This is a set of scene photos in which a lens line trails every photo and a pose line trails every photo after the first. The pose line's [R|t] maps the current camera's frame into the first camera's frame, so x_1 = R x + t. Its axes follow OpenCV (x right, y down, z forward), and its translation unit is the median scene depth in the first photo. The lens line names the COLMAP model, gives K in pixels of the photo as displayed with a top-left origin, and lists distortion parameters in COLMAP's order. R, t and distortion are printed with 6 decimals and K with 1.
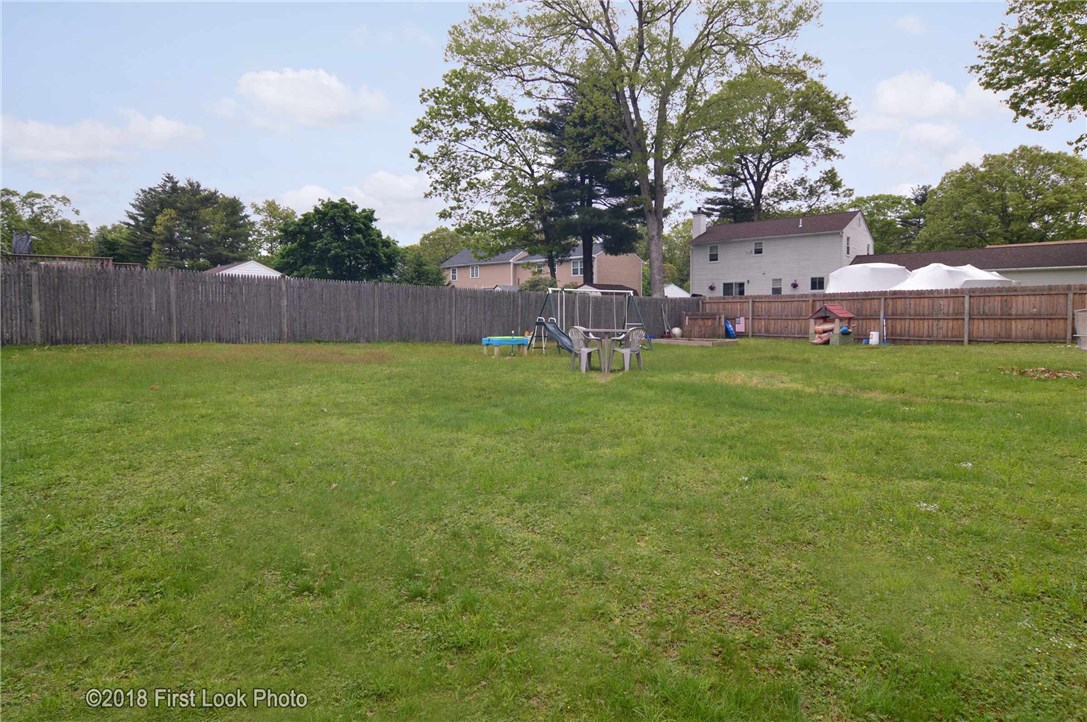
lens RADIAL K [[588.8, 0, 506.9], [0, 588.8, 333.8], [0, 0, 1]] dist [0.001528, -0.009746]
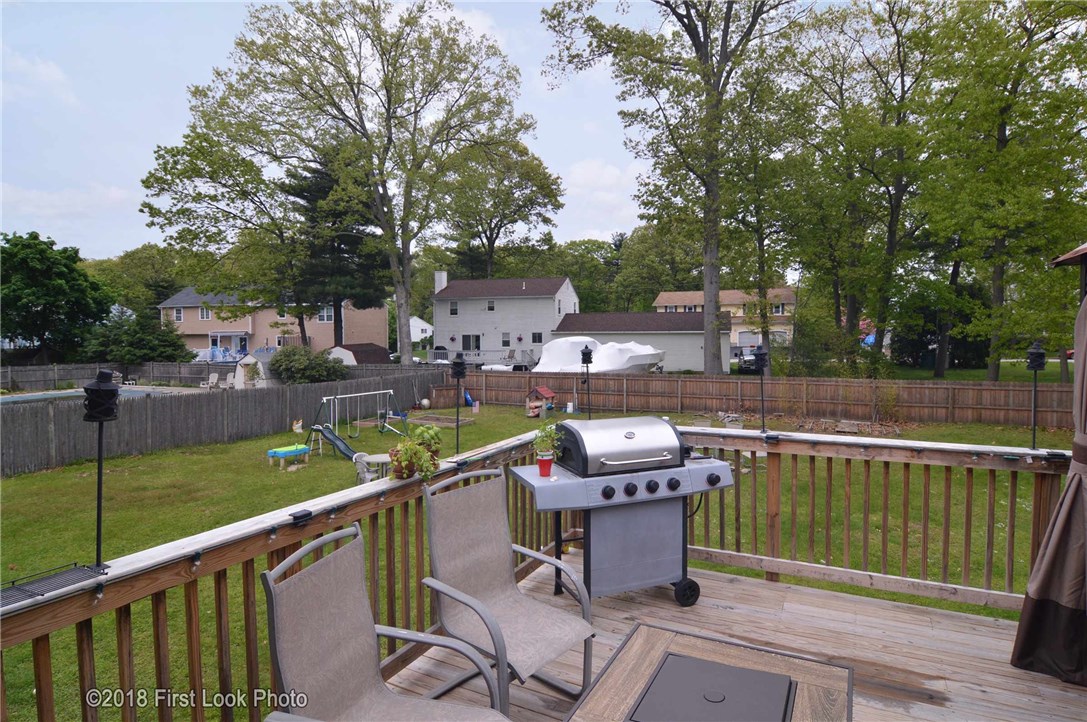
lens RADIAL K [[633.0, 0, 531.9], [0, 633.0, 352.6], [0, 0, 1]] dist [-0.004566, -0.010953]
pose [[0.895101, -0.018917, 0.445462, -0.054521], [0.009064, 0.999665, 0.024238, -0.090343], [-0.445771, -0.017658, 0.894973, -0.146612]]
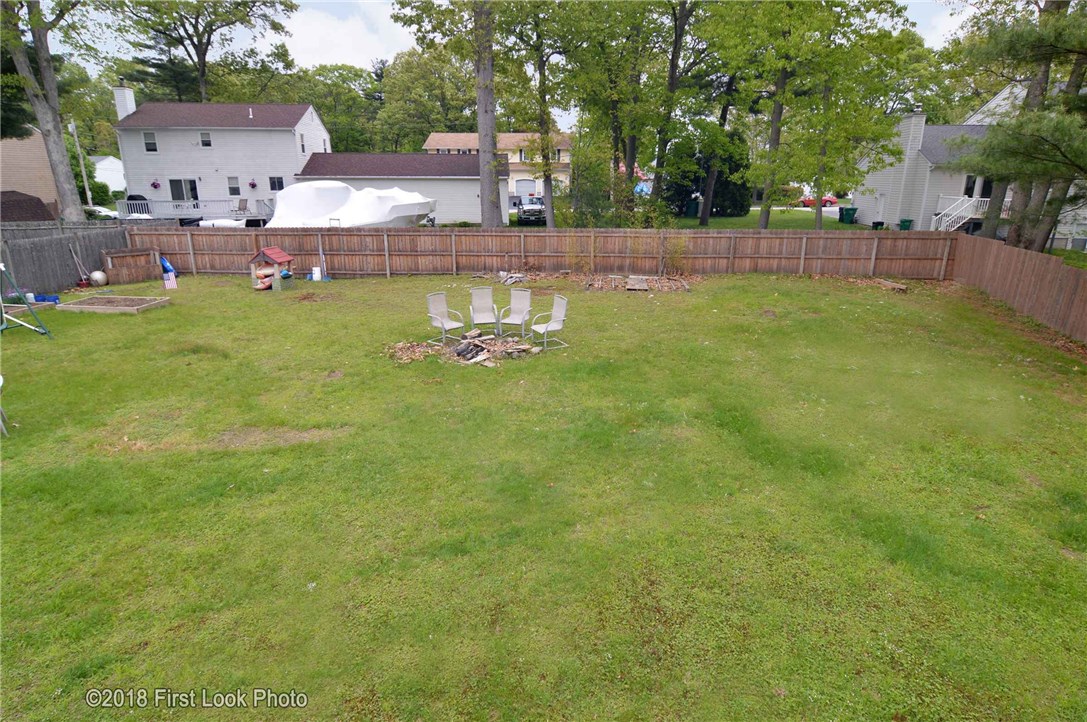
lens RADIAL K [[626.6, 0, 560.3], [0, 626.6, 368.1], [0, 0, 1]] dist [-0.005853, -0.012813]
pose [[0.660525, -0.212019, 0.720247, 0.043318], [0.004122, 0.960309, 0.278906, -0.082440], [-0.750793, -0.181256, 0.635182, -0.037261]]
